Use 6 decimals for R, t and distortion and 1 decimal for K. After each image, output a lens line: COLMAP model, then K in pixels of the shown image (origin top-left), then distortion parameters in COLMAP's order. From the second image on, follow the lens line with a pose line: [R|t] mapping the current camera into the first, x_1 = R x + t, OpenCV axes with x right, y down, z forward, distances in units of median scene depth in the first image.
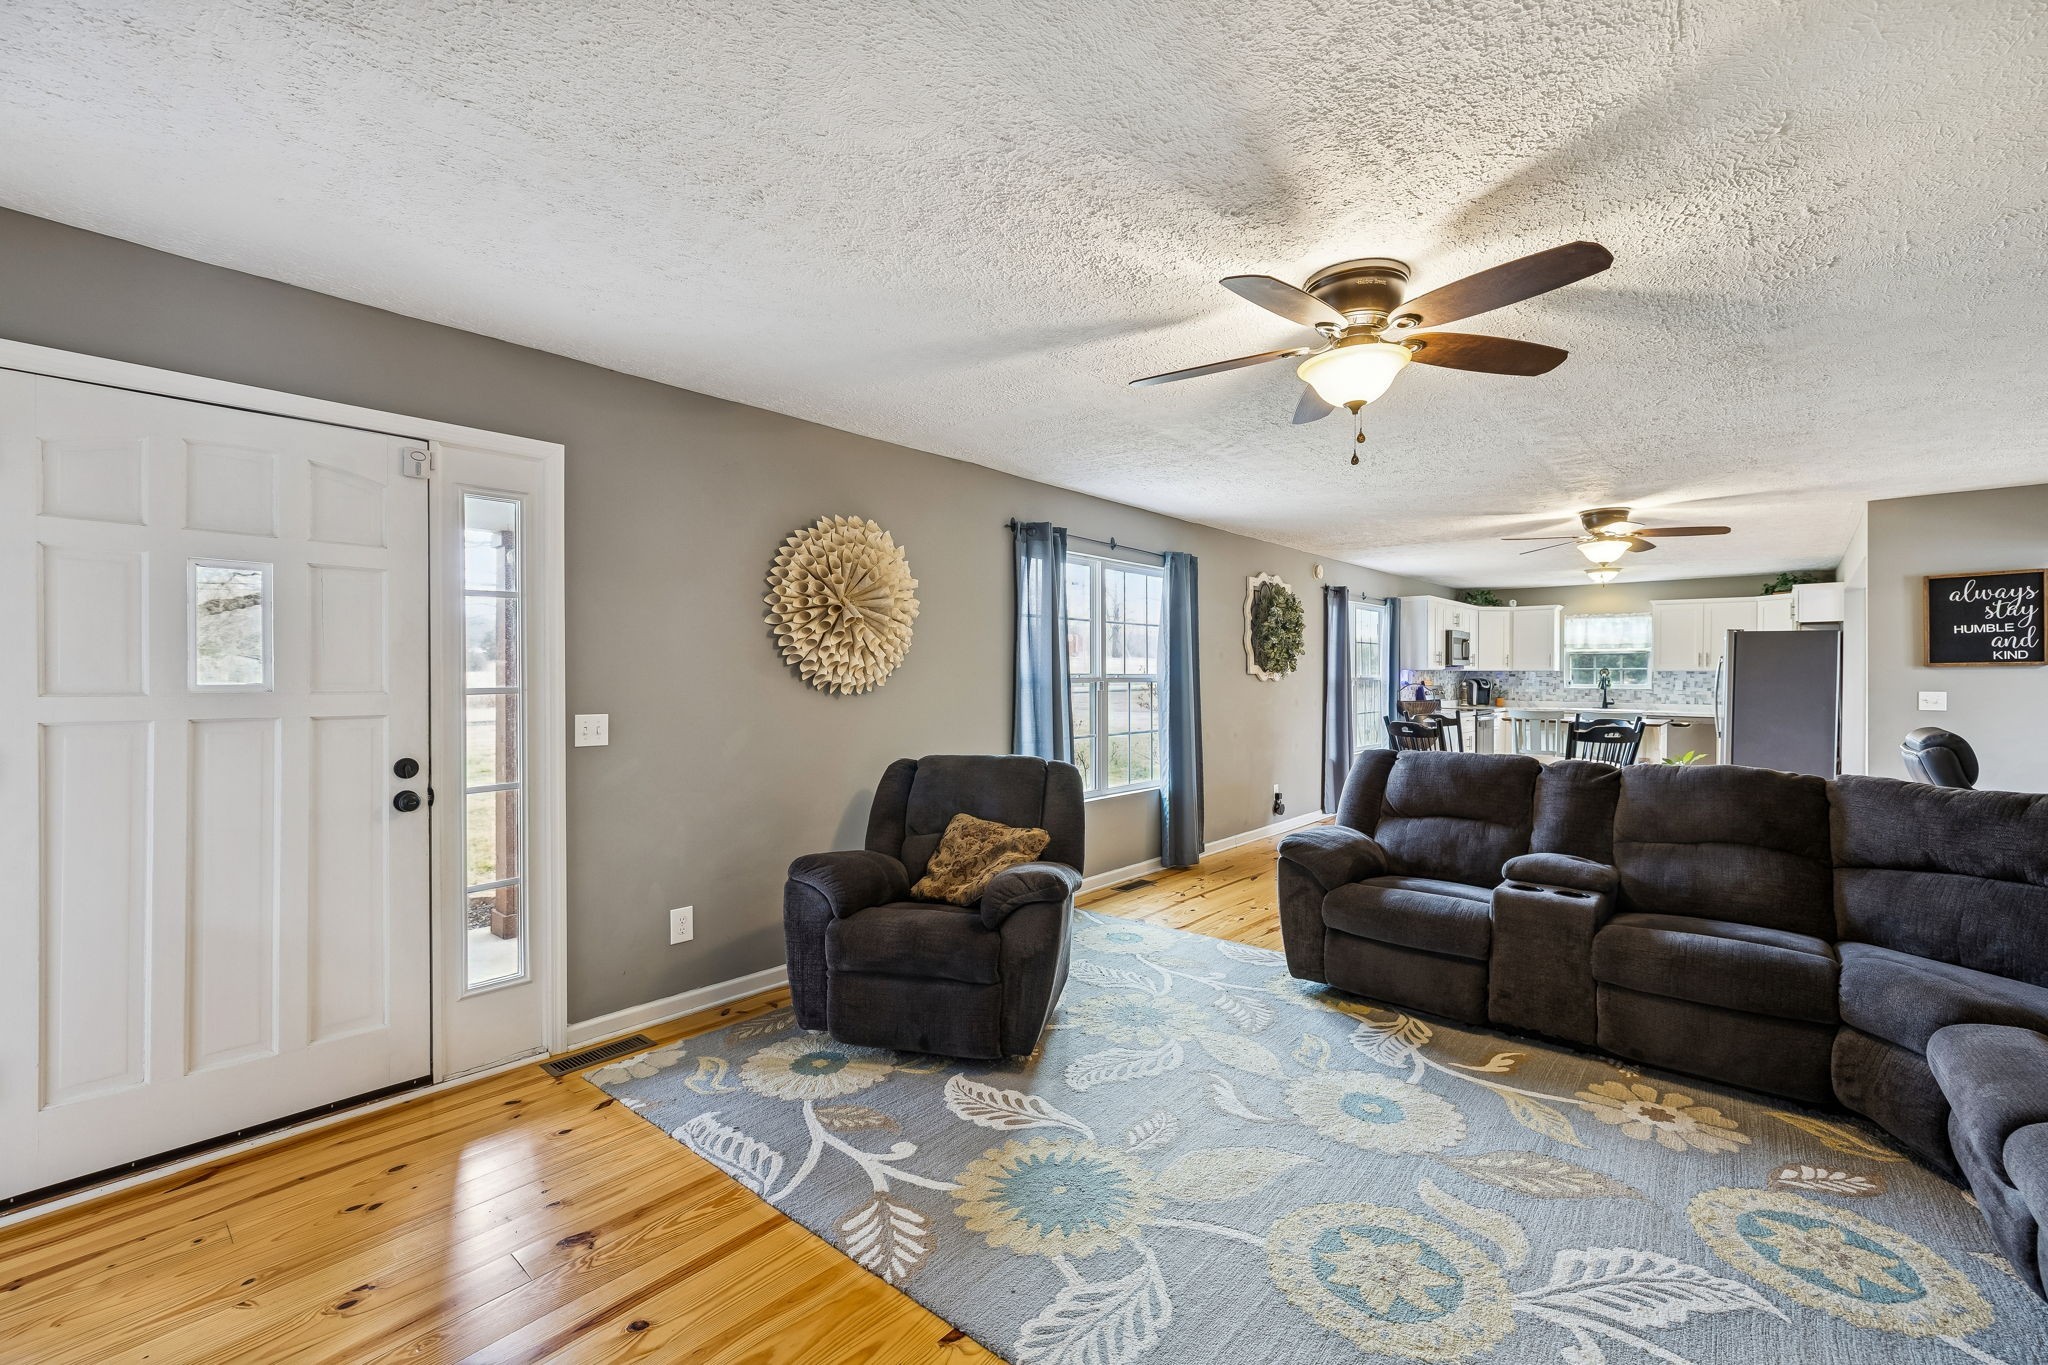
lens RADIAL K [[854.1, 0, 1025.8], [0, 854.1, 670.6], [0, 0, 1]] dist [-0.001159, 0.000076]
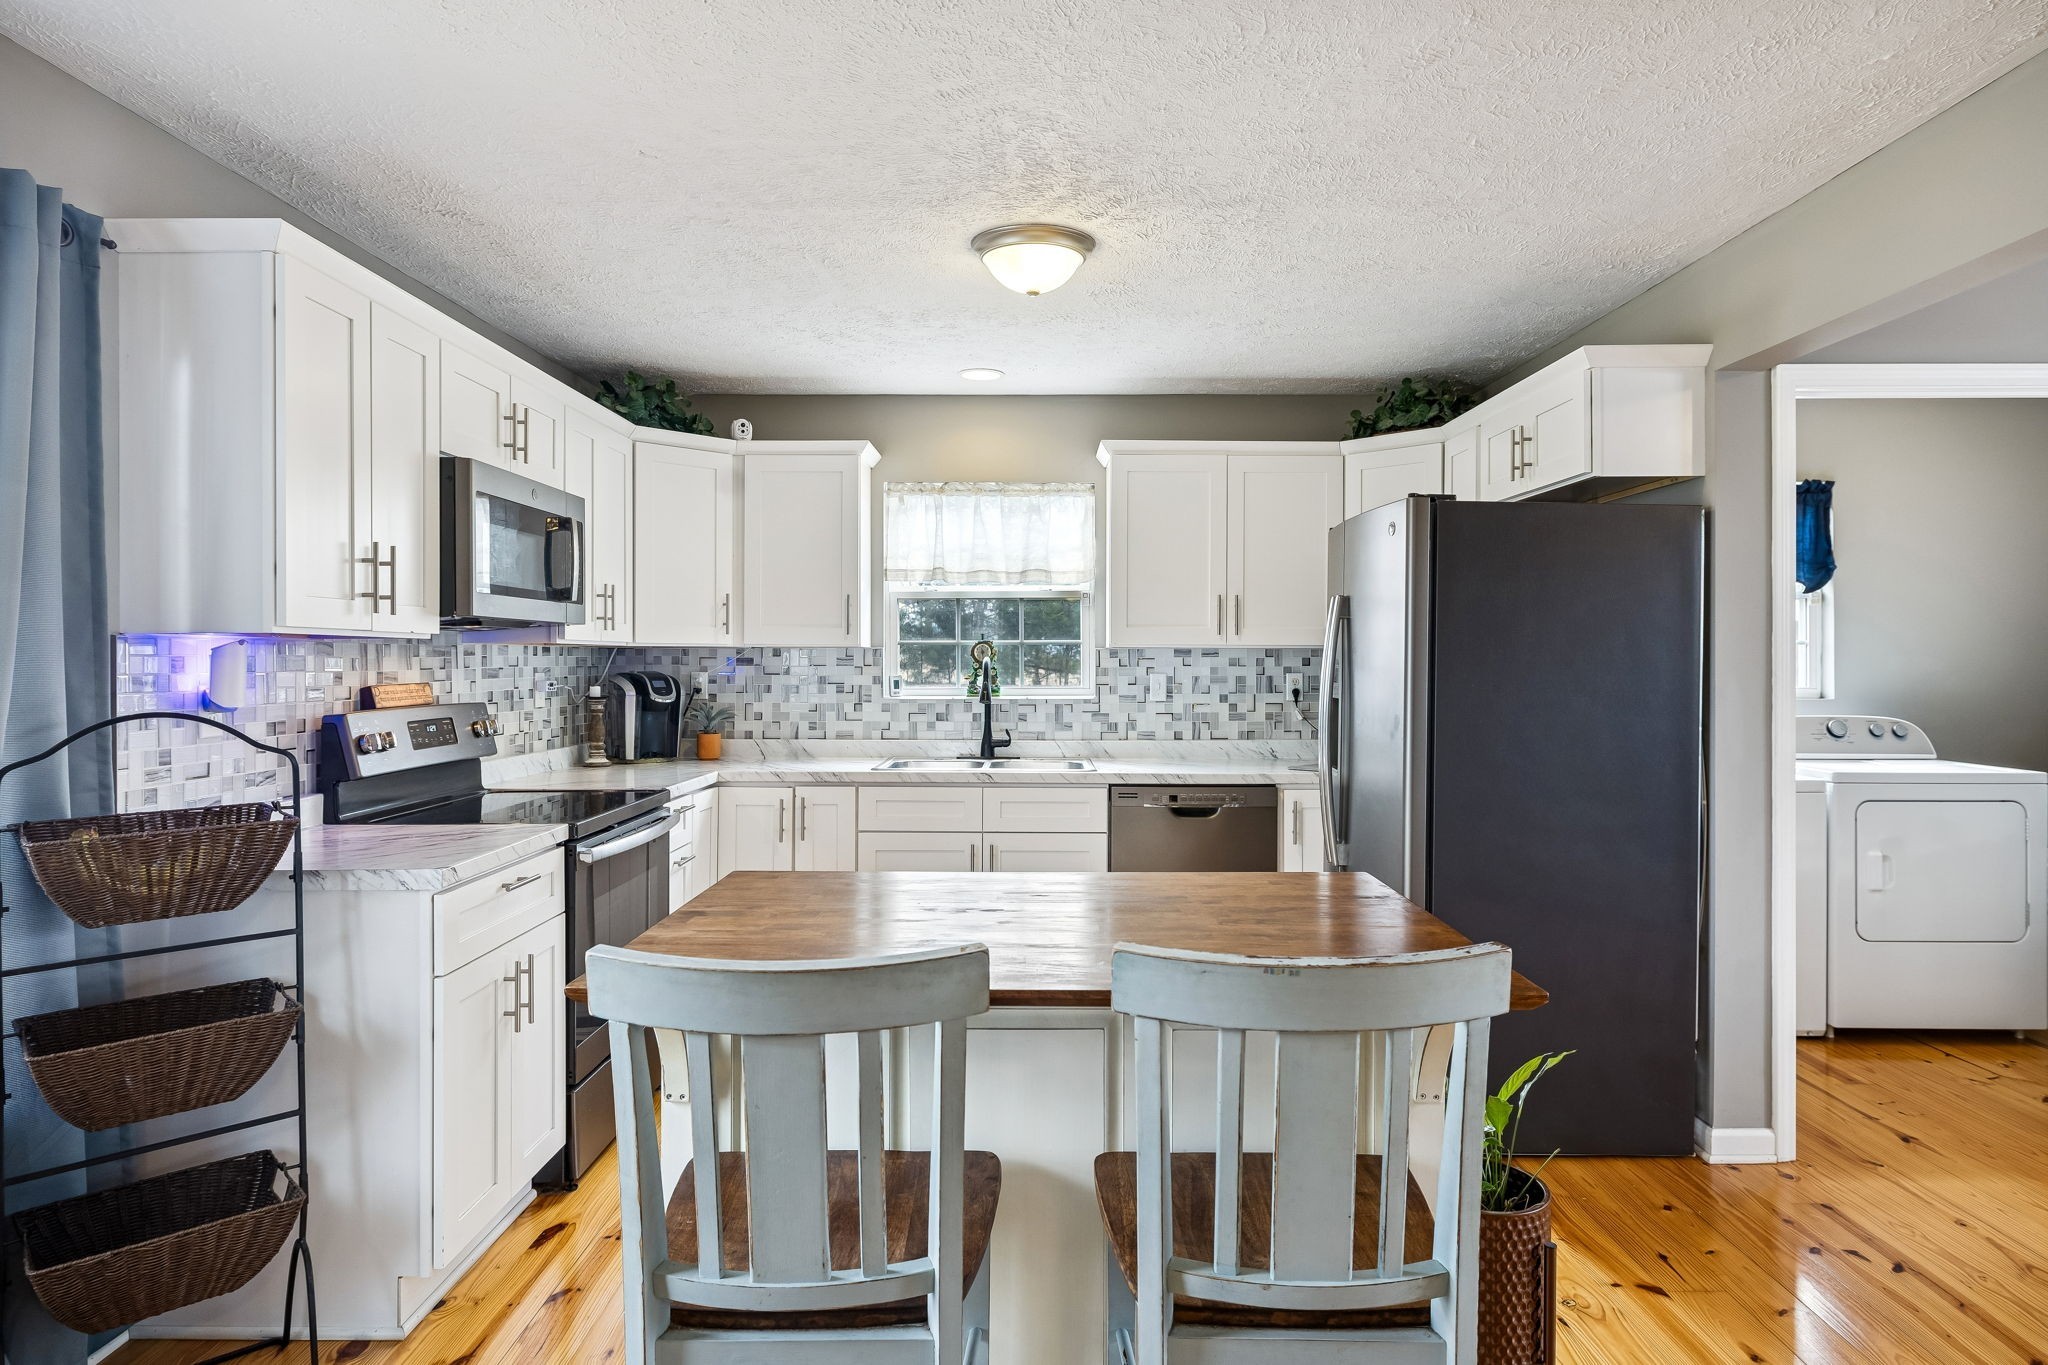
lens RADIAL K [[1105.8, 0, 1024.0], [0, 1105.8, 682.5], [0, 0, 1]] dist [-0.000293, -0.000040]
pose [[0.755415, -0.012957, 0.655119, 0.393793], [-0.000965, 0.999781, 0.020886, 0.004926], [-0.655246, -0.016410, 0.755237, 0.645210]]
